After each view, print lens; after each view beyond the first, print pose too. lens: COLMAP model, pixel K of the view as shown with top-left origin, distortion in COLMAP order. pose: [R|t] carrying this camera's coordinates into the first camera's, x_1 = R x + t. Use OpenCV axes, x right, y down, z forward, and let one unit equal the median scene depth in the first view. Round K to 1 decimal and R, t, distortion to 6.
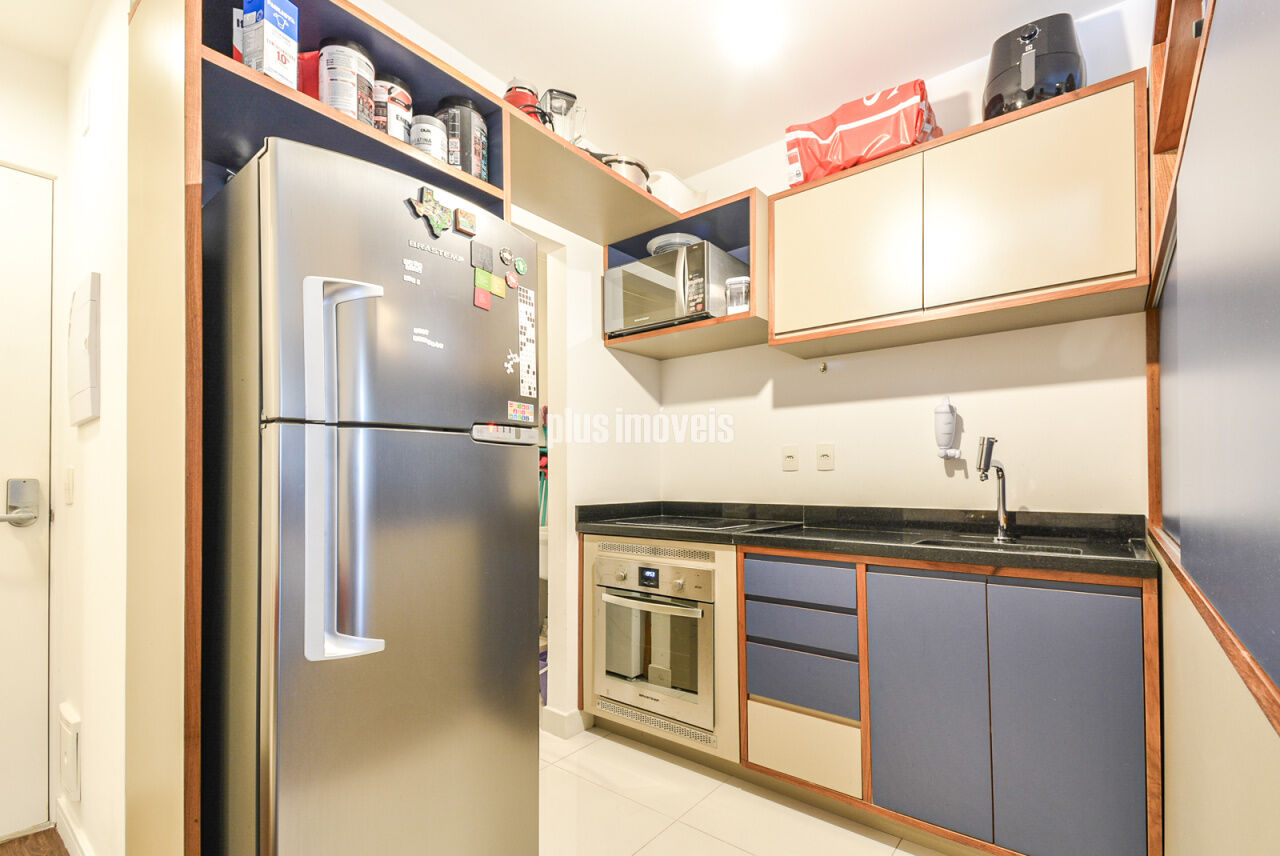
lens RADIAL K [[578.3, 0, 653.1], [0, 578.3, 470.6], [0, 0, 1]] dist [0.054255, -0.029016]
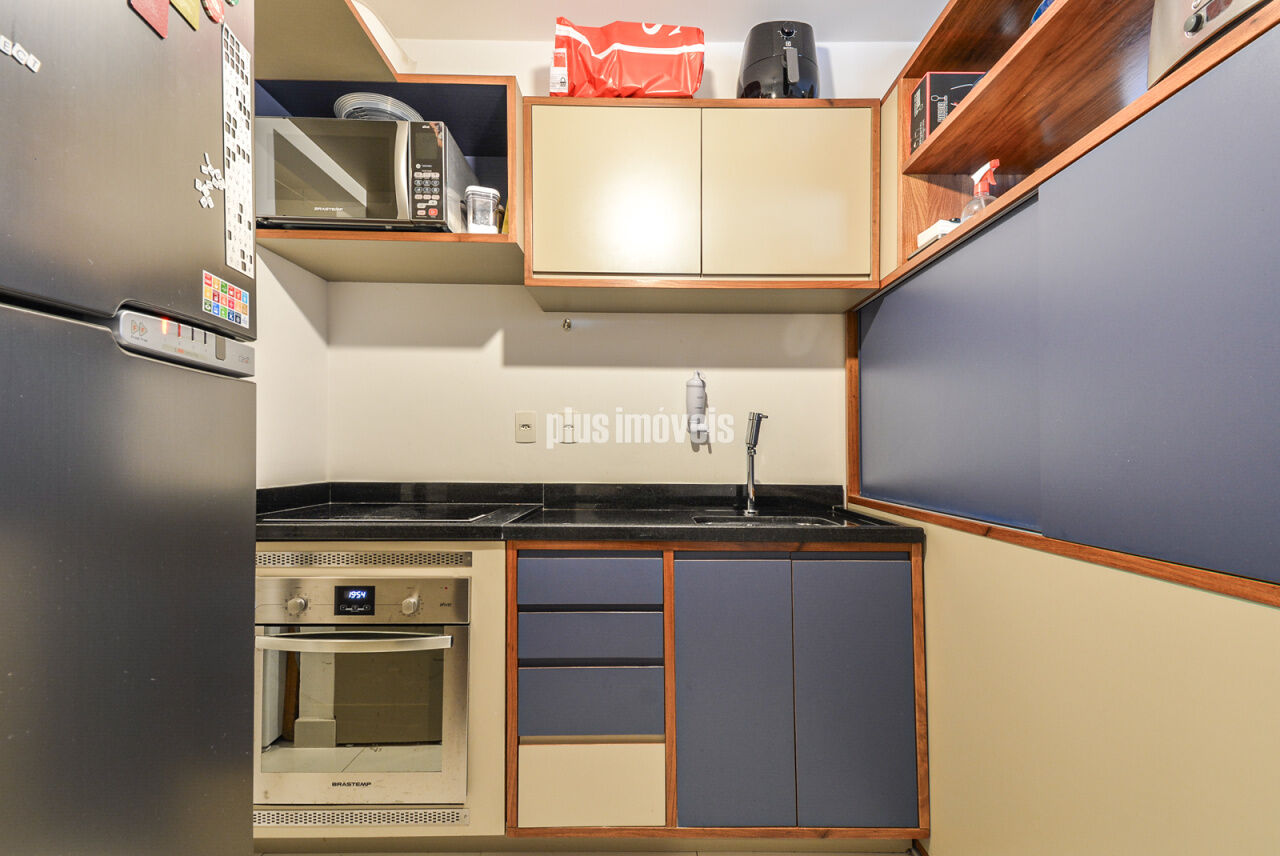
lens RADIAL K [[567.5, 0, 627.0], [0, 567.5, 446.7], [0, 0, 1]] dist [0.049940, -0.026969]
pose [[0.782308, 0.014263, 0.622729, -0.206285], [-0.017089, 0.999853, -0.001432, 0.006239], [-0.622658, -0.009522, 0.782436, 0.352306]]
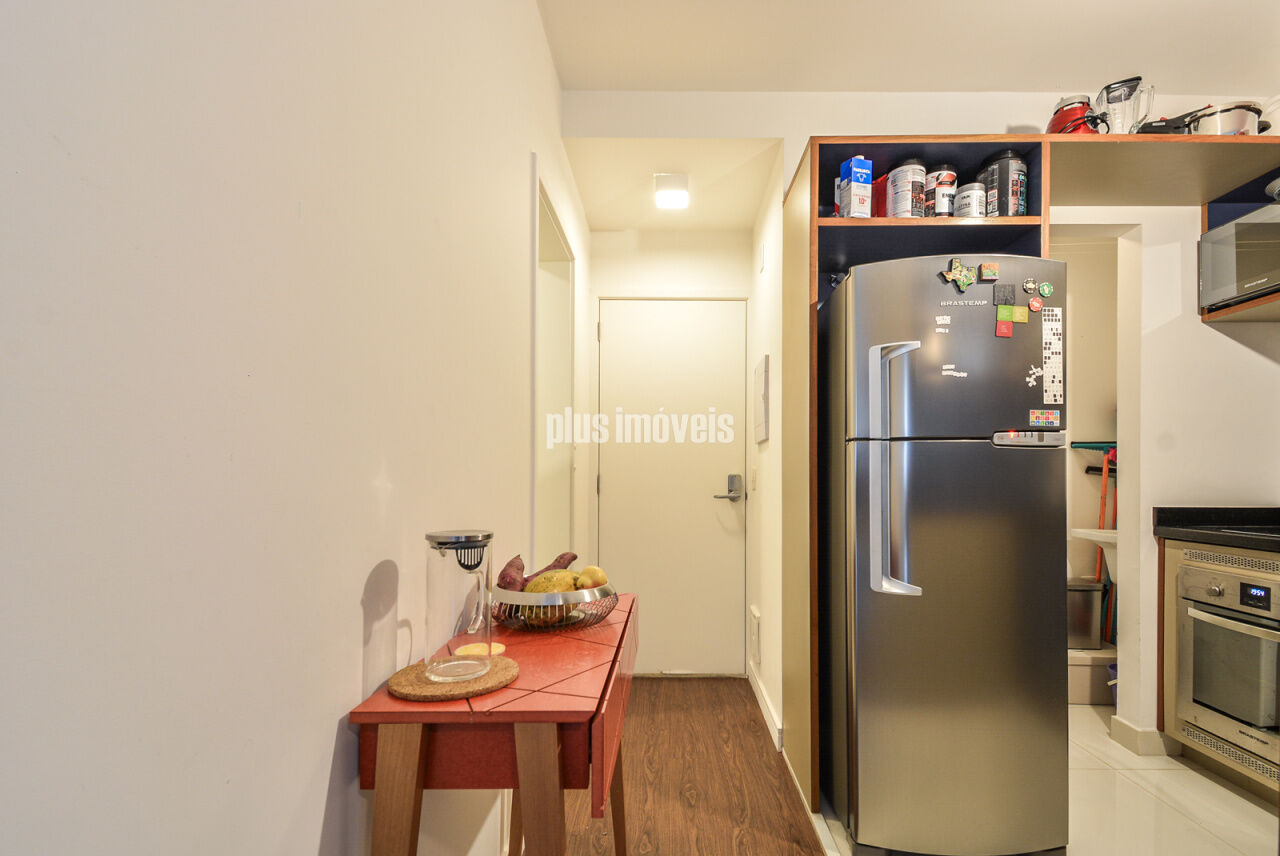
lens RADIAL K [[578.3, 0, 653.1], [0, 578.3, 470.6], [0, 0, 1]] dist [0.054255, -0.029016]
pose [[0.596960, -0.000826, -0.802271, 0.189000], [0.005019, 0.999984, 0.002705, -0.003854], [0.802255, -0.005642, 0.596954, -0.240273]]
